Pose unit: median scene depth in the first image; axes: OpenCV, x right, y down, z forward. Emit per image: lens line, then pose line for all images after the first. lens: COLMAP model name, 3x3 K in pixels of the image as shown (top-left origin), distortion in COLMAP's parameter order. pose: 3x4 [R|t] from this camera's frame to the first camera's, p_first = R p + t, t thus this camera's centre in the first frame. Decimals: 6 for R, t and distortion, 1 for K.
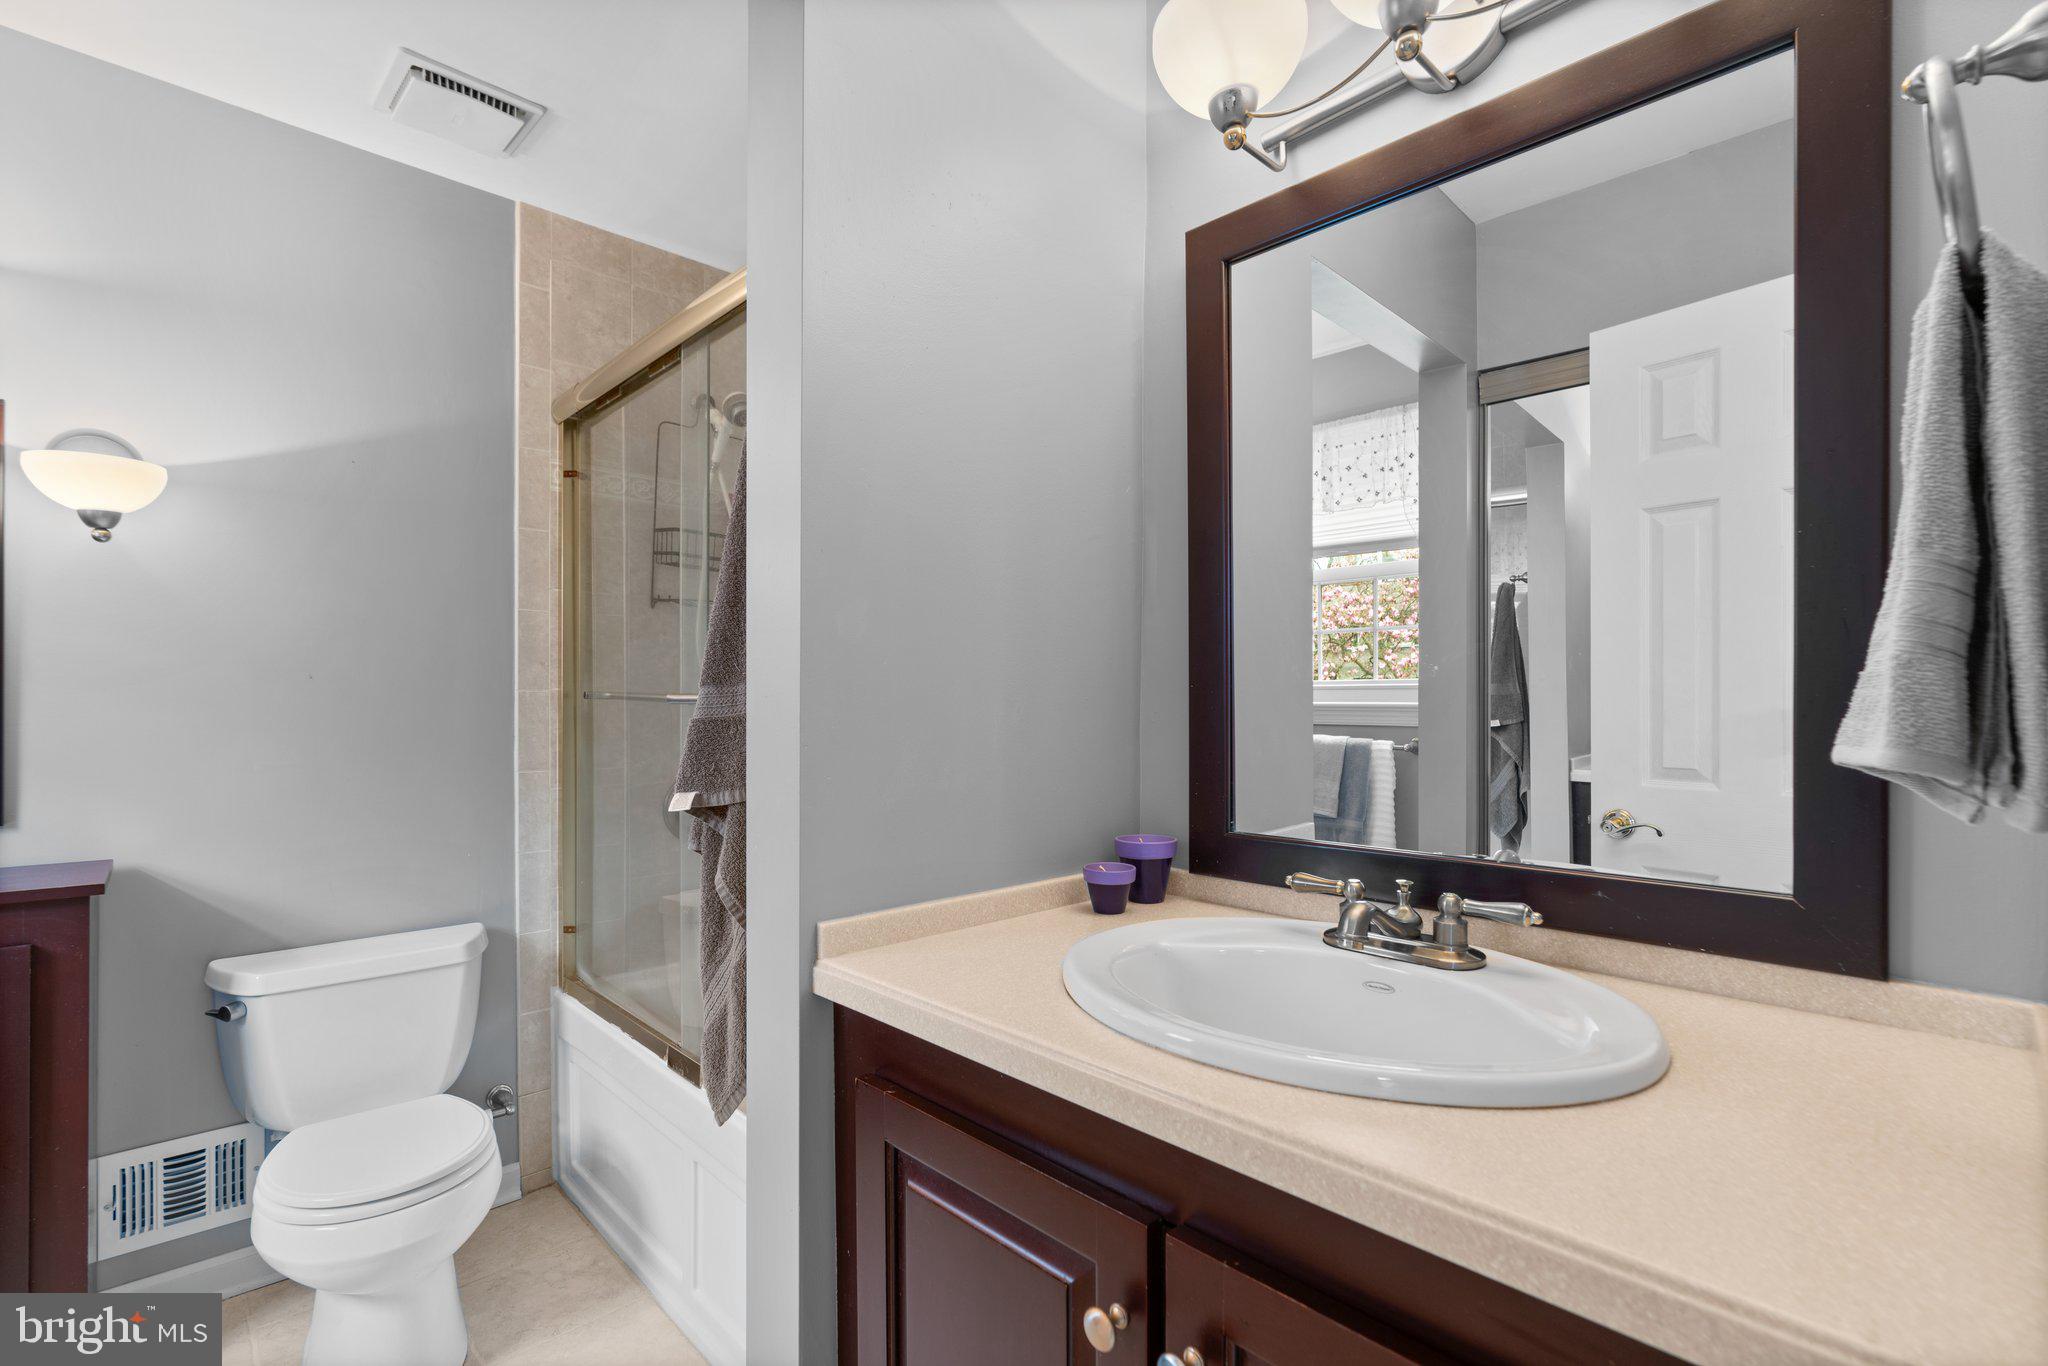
lens RADIAL K [[921.0, 0, 1023.7], [0, 921.0, 705.3], [0, 0, 1]] dist [-0.015710, 0.006858]
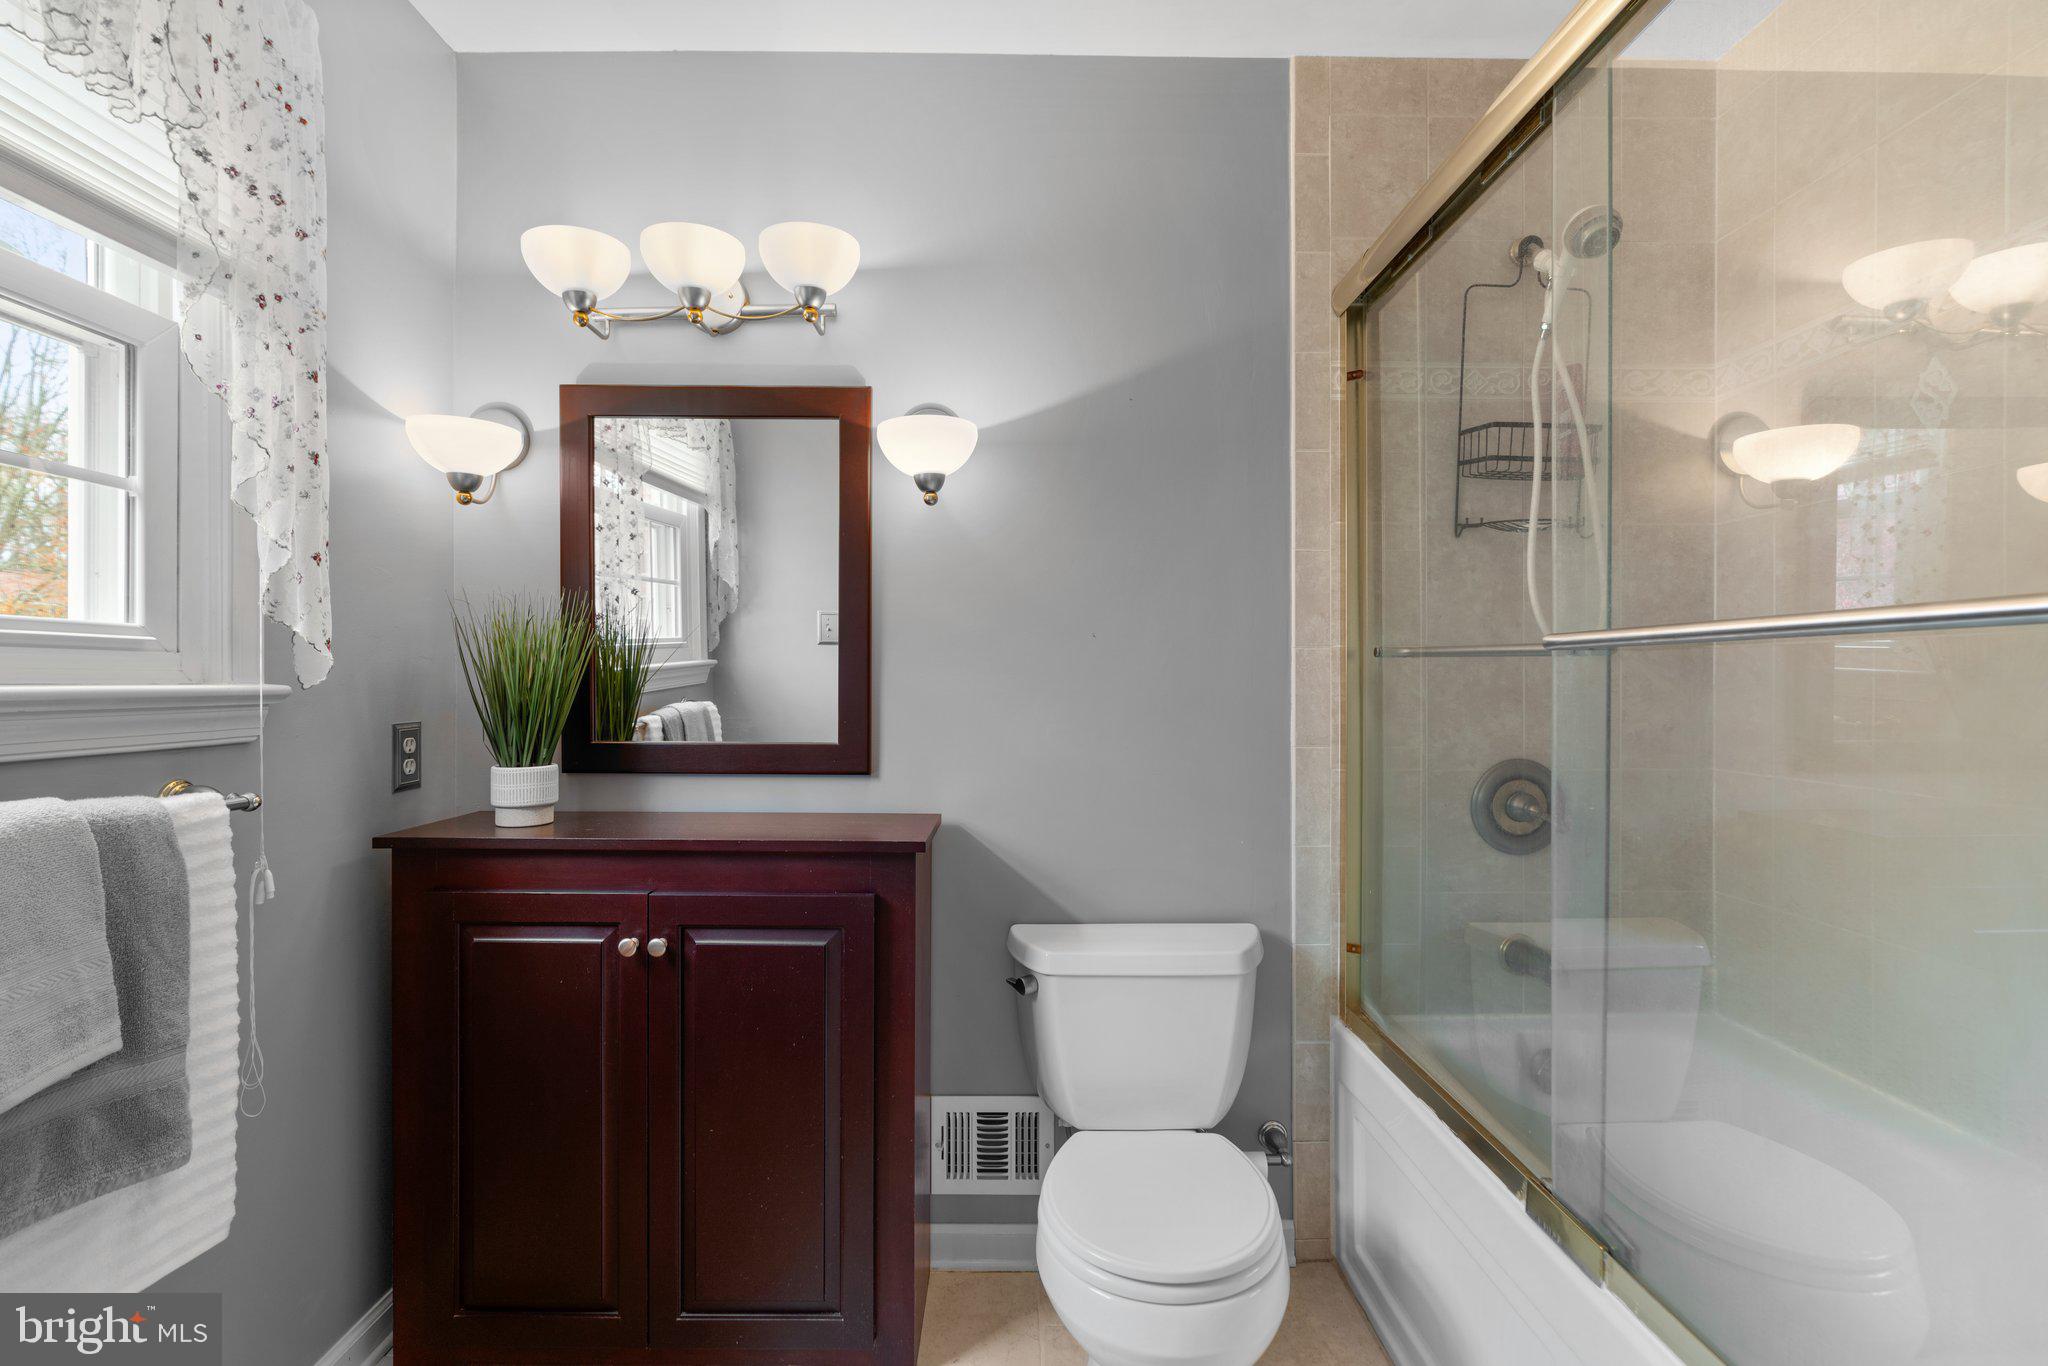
lens RADIAL K [[921.0, 0, 1017.5], [0, 921.0, 686.5], [0, 0, 1]] dist [-0.015710, 0.006858]
pose [[0.731253, 0.004260, -0.682093, -0.174494], [-0.000915, 0.999986, 0.005264, 0.014329], [0.682106, -0.003225, 0.731247, 0.231893]]
